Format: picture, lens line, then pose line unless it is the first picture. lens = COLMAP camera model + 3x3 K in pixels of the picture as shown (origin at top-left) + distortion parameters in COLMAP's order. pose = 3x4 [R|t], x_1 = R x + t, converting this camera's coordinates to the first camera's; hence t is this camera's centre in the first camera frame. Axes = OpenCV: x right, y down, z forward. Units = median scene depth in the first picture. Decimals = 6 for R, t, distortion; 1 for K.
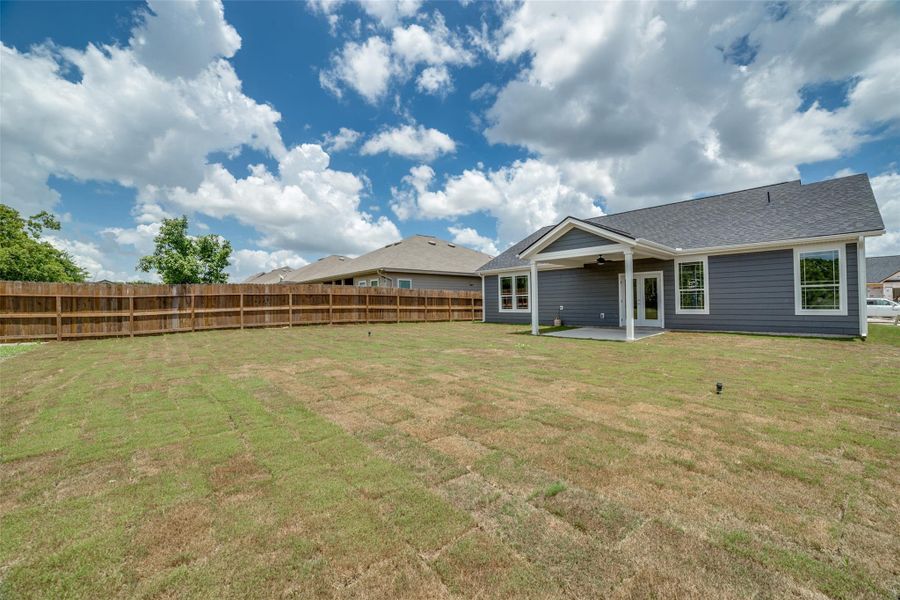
lens RADIAL K [[359.5, 0, 453.3], [0, 359.5, 299.5], [0, 0, 1]] dist [-0.096172, 0.028426]
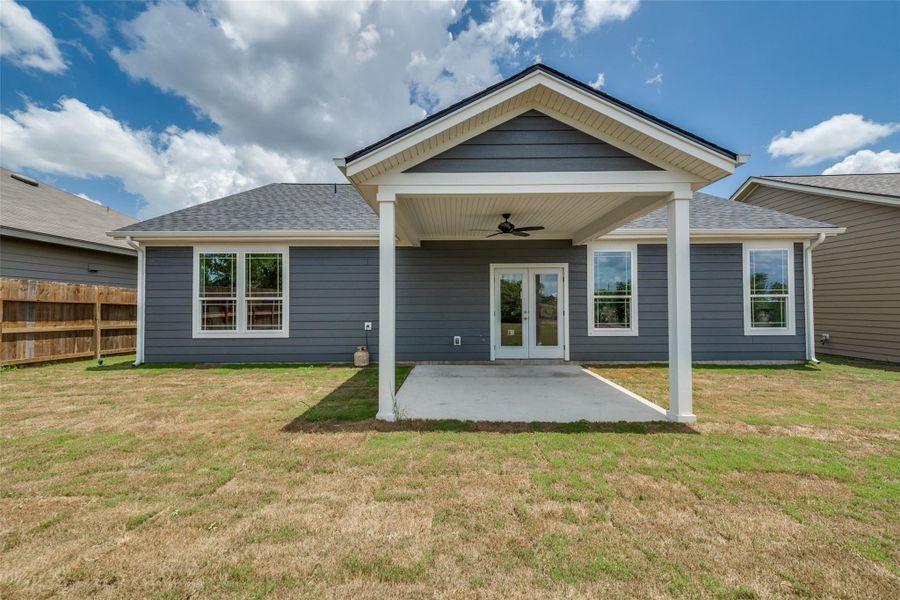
lens RADIAL K [[355.5, 0, 450.0], [0, 355.5, 300.0], [0, 0, 1]] dist [0.002508, 0.015010]
pose [[0.659685, 0.030403, 0.750927, 0.010592], [-0.013444, 0.999499, -0.028657, 0.000414], [-0.751422, 0.008809, 0.659763, 0.476566]]
